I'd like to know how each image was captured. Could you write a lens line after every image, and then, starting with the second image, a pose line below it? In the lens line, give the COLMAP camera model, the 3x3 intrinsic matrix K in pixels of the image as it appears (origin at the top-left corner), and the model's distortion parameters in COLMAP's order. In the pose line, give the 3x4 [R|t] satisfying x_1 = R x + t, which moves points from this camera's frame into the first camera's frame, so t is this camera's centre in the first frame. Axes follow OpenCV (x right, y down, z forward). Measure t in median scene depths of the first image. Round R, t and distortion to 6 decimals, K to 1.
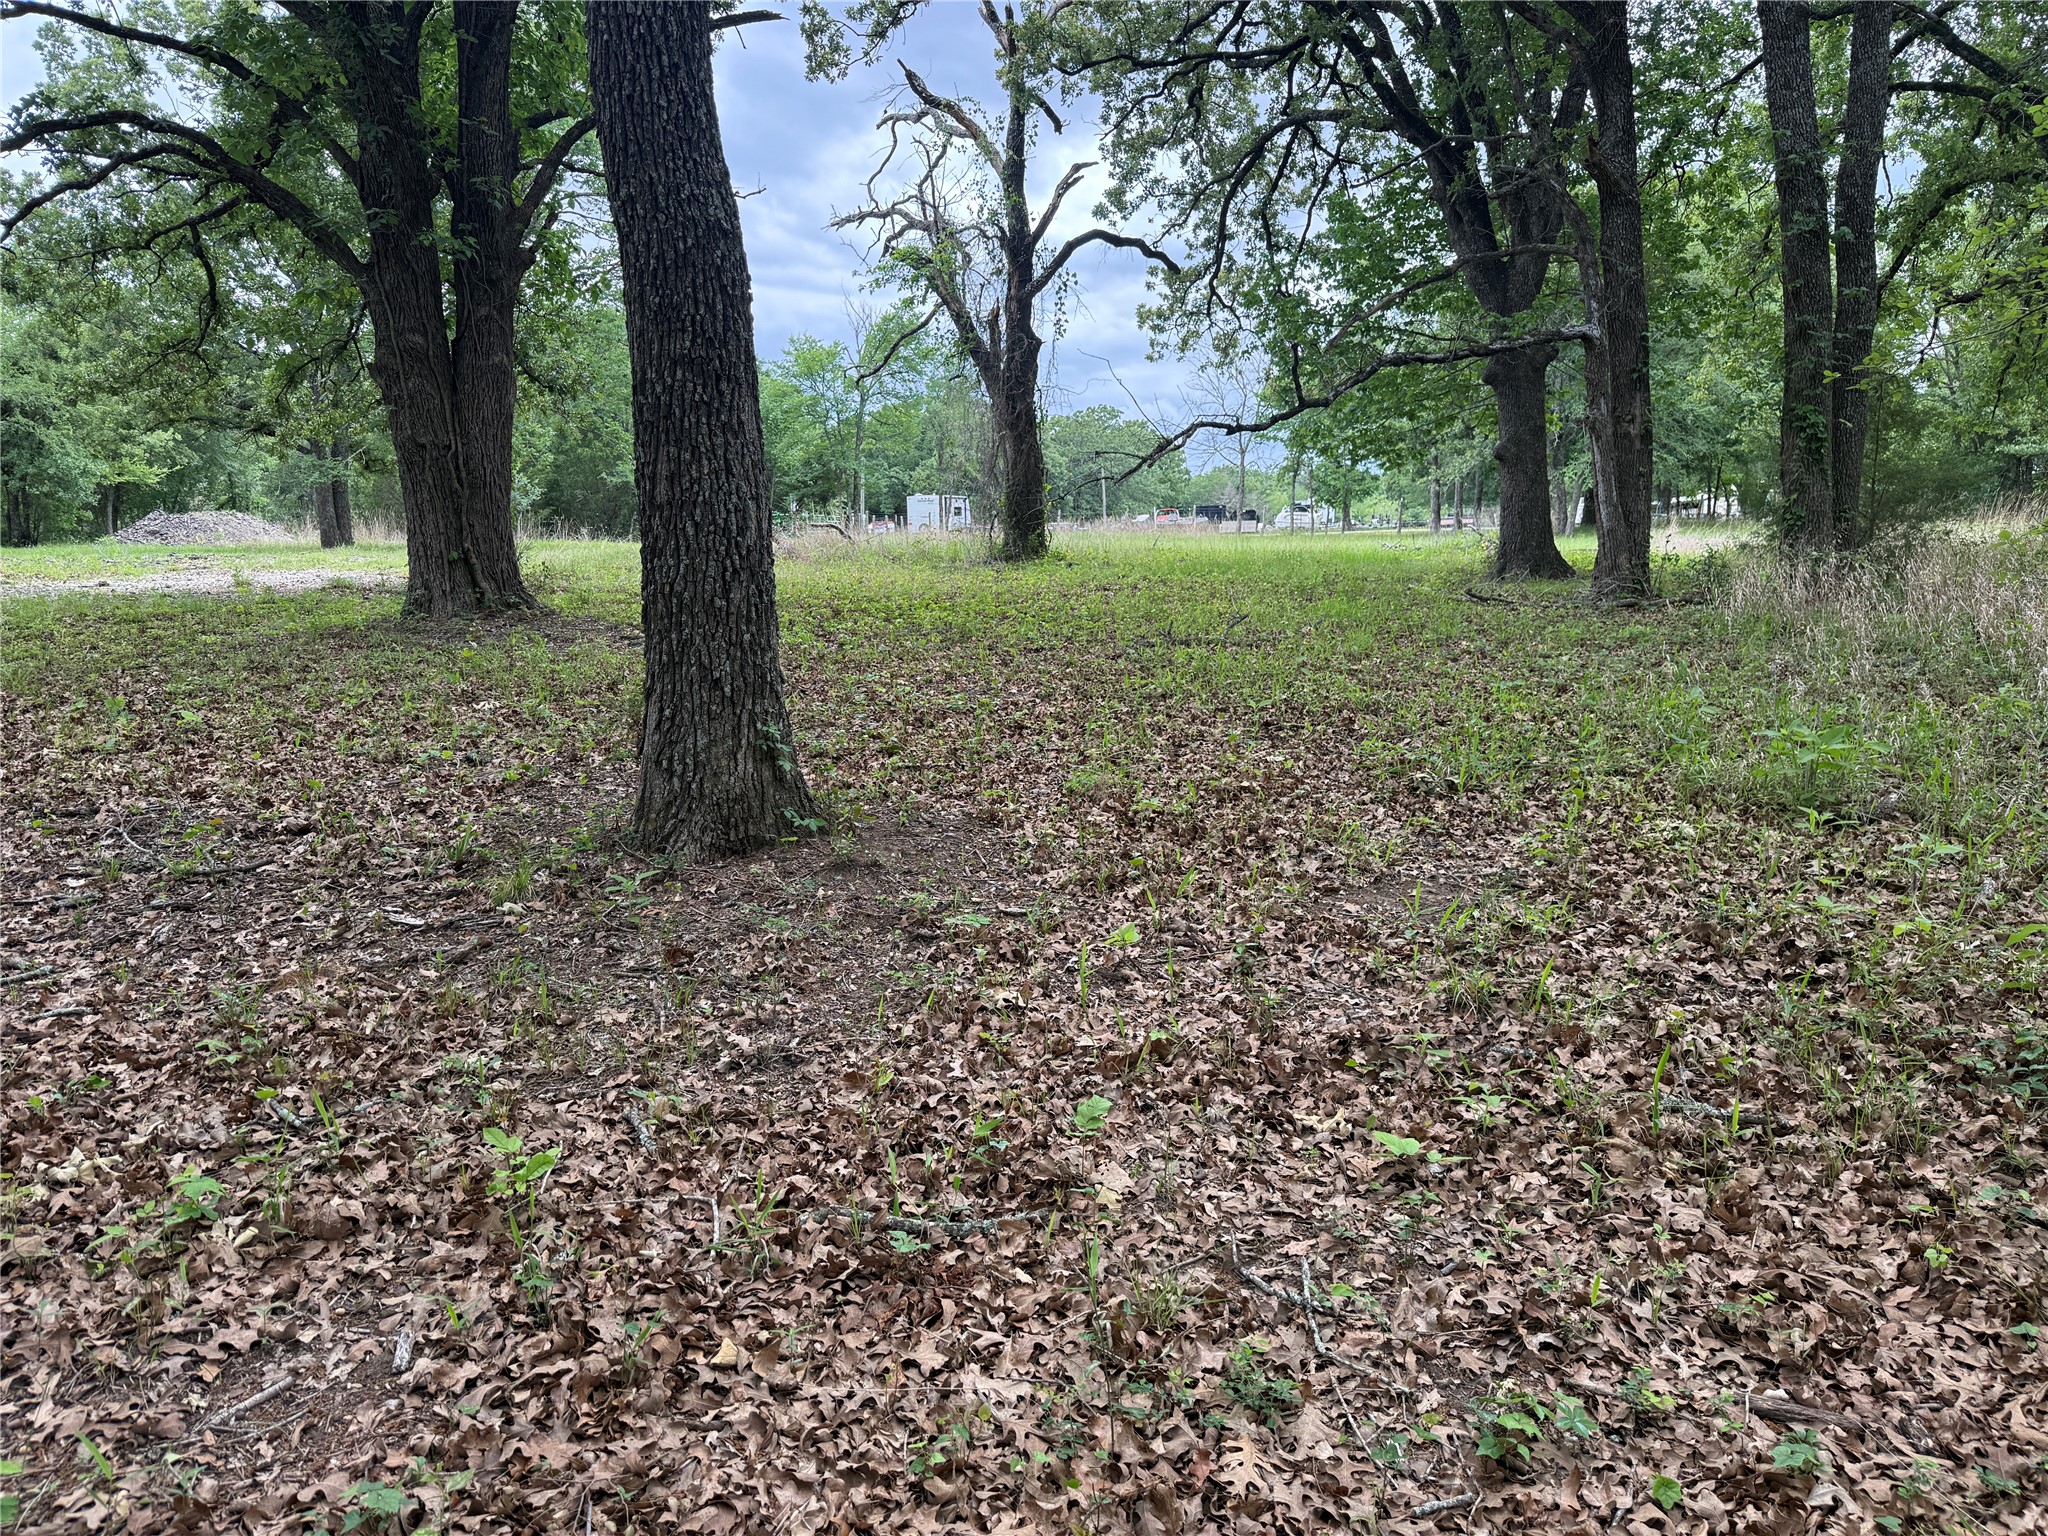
lens RADIAL K [[1437.3, 0, 1015.5], [0, 1437.3, 756.5], [0, 0, 1]] dist [0.028976, -0.033328]
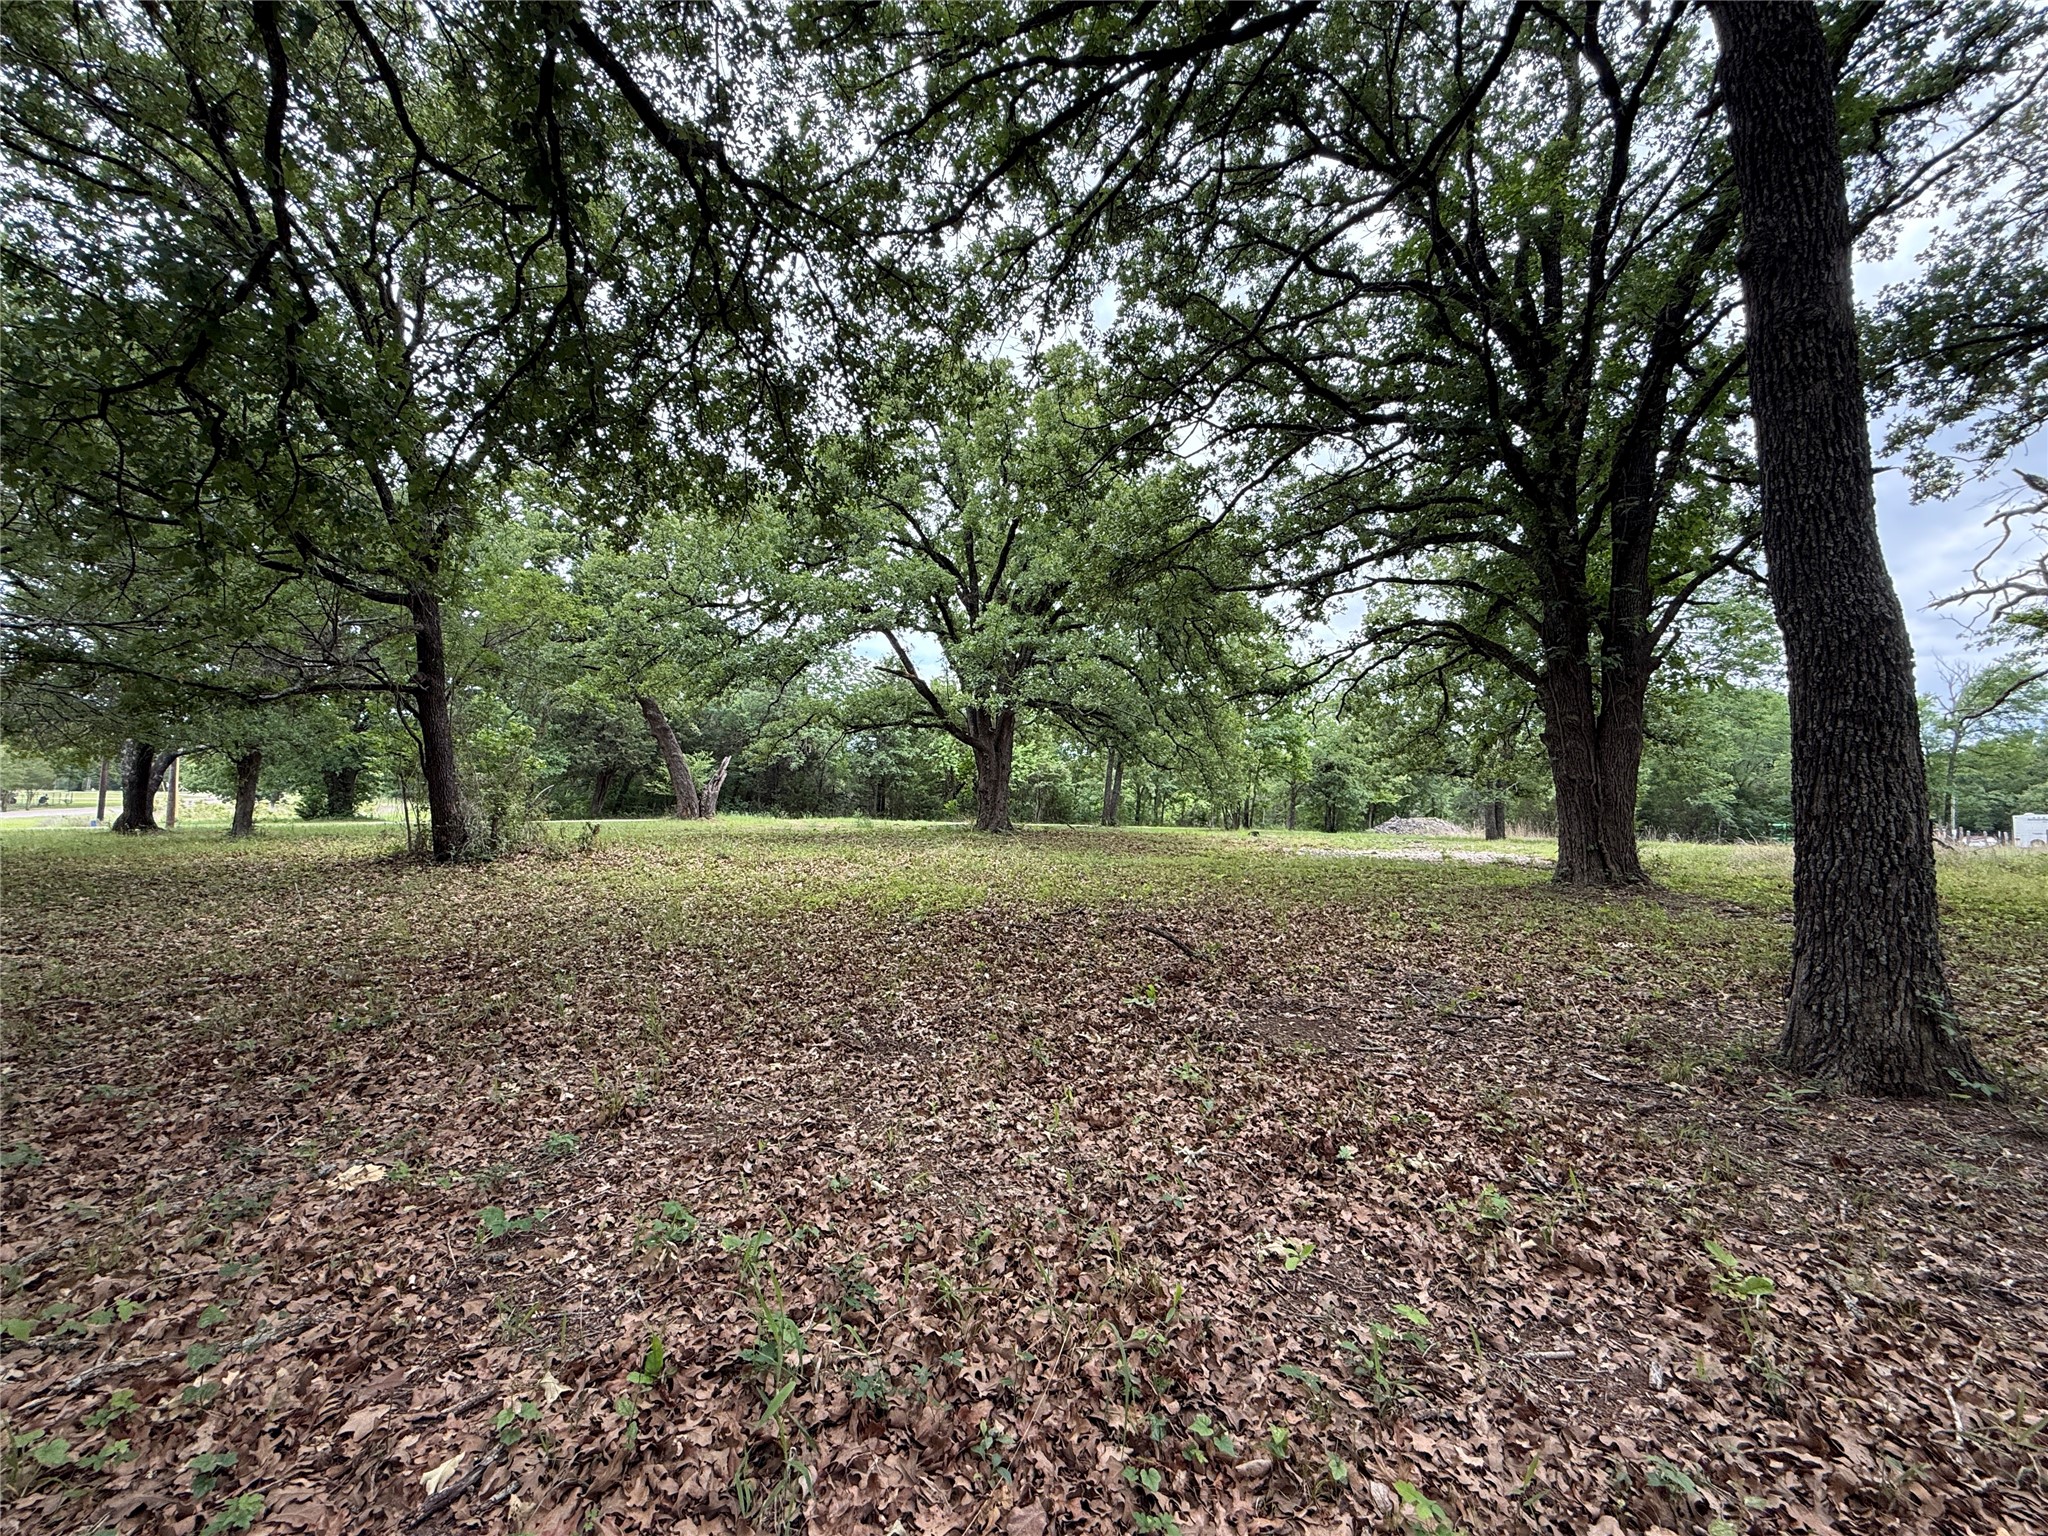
lens RADIAL K [[813.4, 0, 1015.1], [0, 813.4, 762.0], [0, 0, 1]] dist [0.001036, 0.000237]
pose [[0.579004, -0.032964, -0.814658, -0.083311], [-0.159912, 0.975184, -0.153114, 0.026428], [0.799489, 0.218927, 0.559364, -0.097582]]
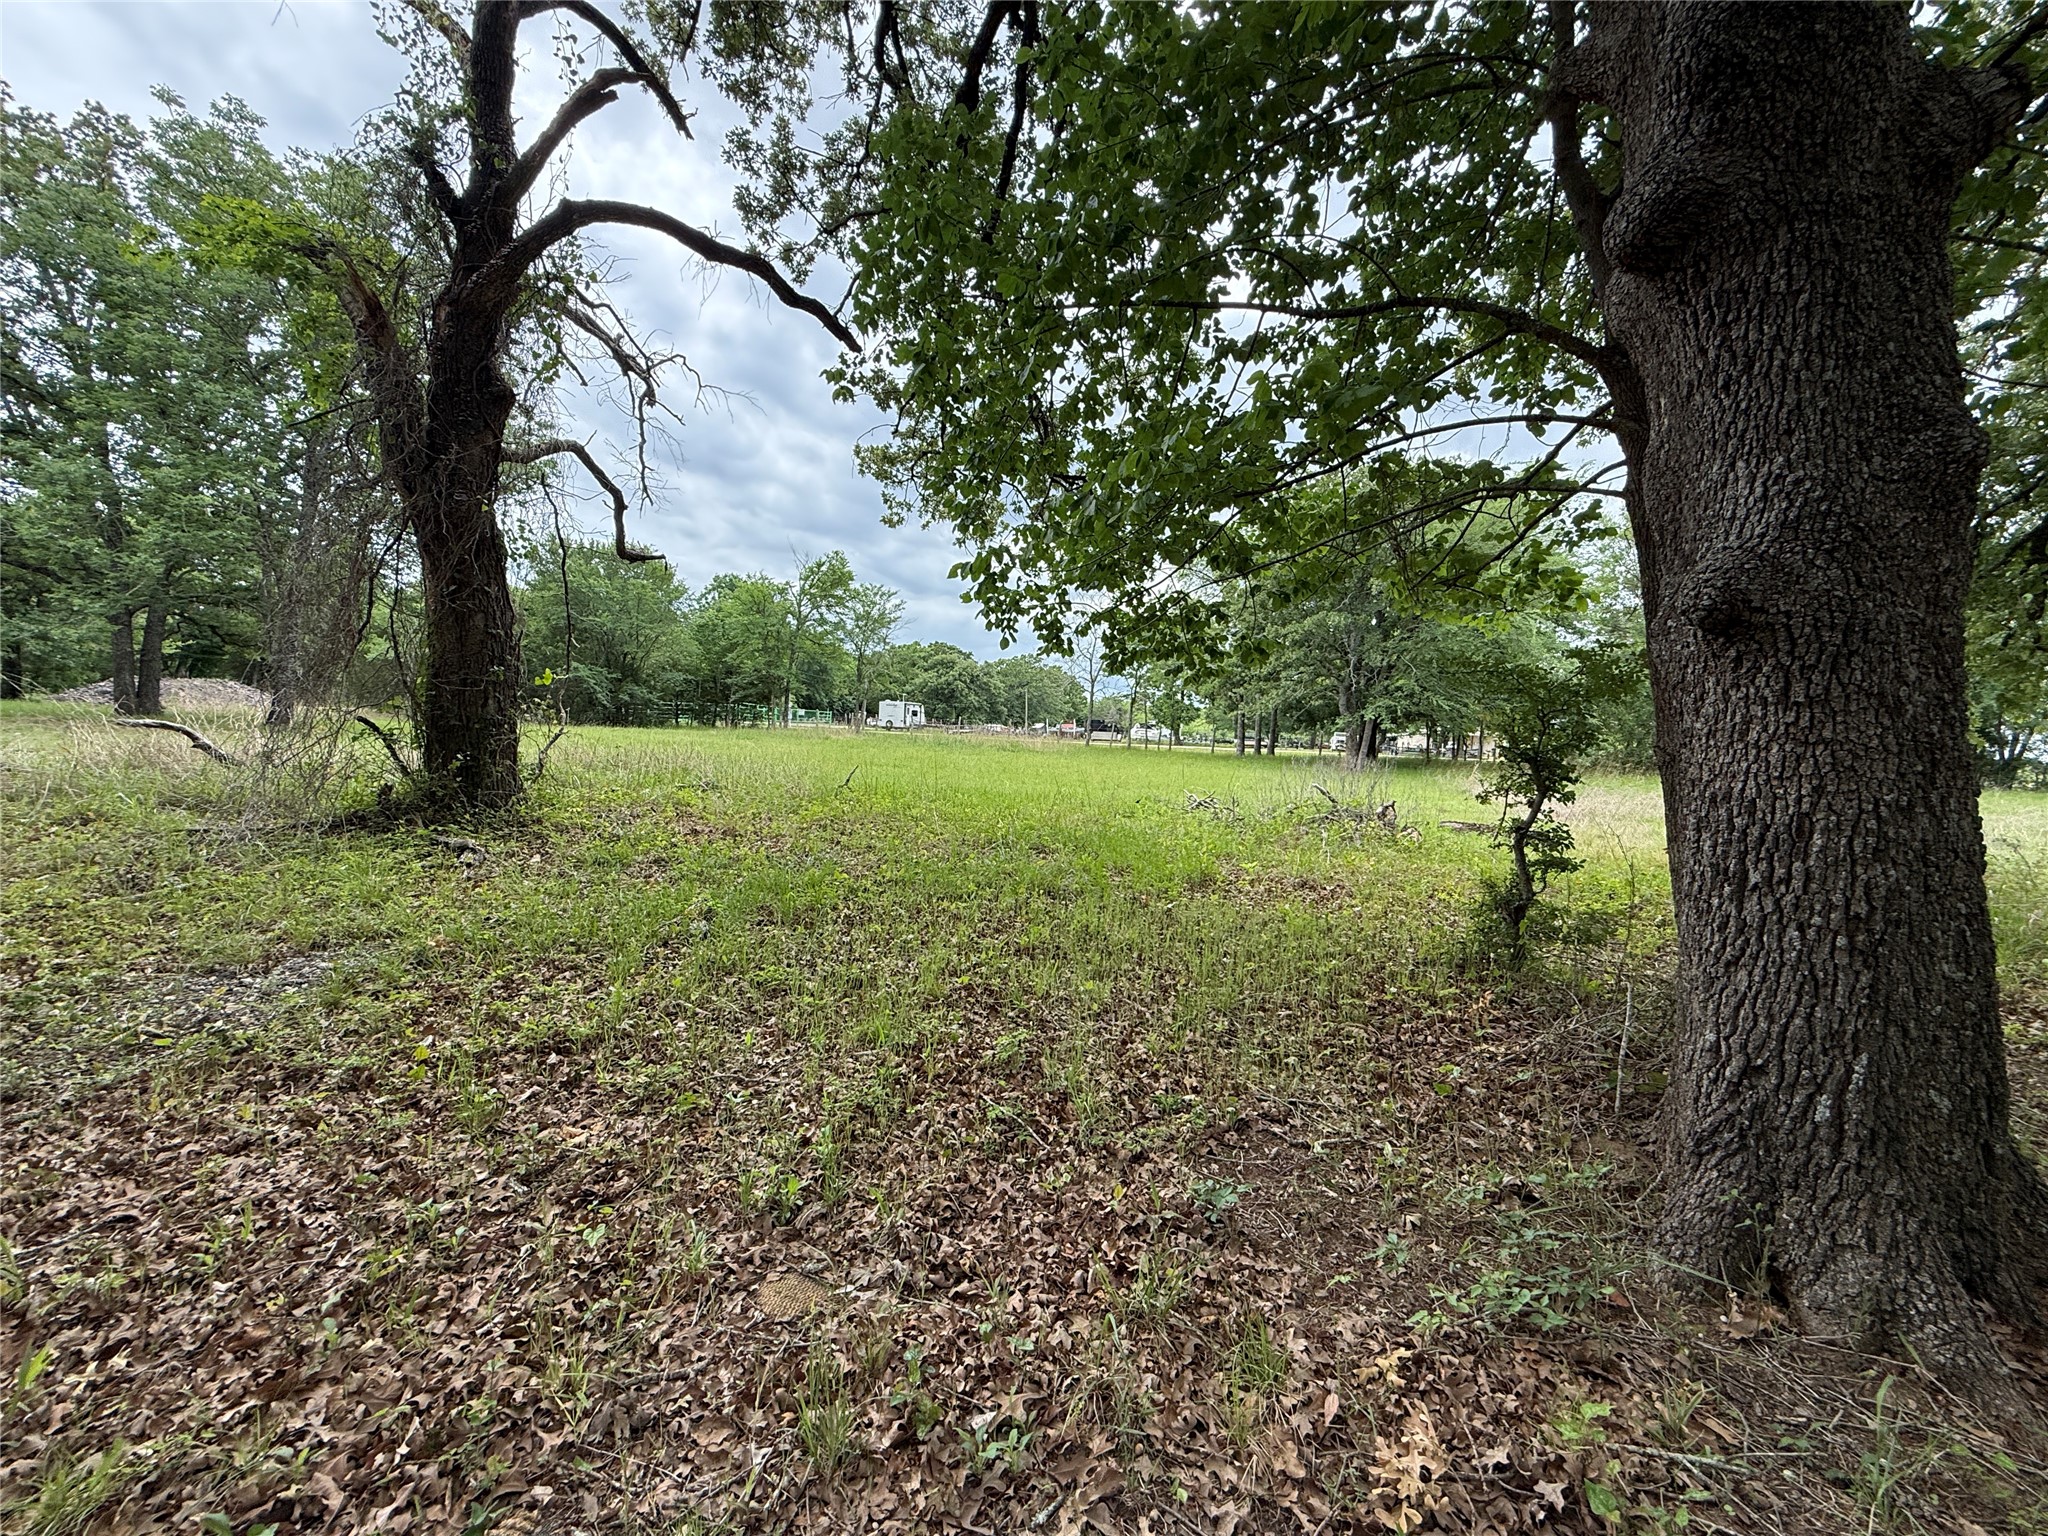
lens RADIAL K [[815.8, 0, 1023.3], [0, 815.8, 770.2], [0, 0, 1]] dist [0.001134, -0.000261]
pose [[0.997958, 0.054139, 0.033893, 1.125719], [-0.050300, 0.993160, -0.105367, -0.841548], [-0.039366, 0.103447, 0.993856, 4.461227]]
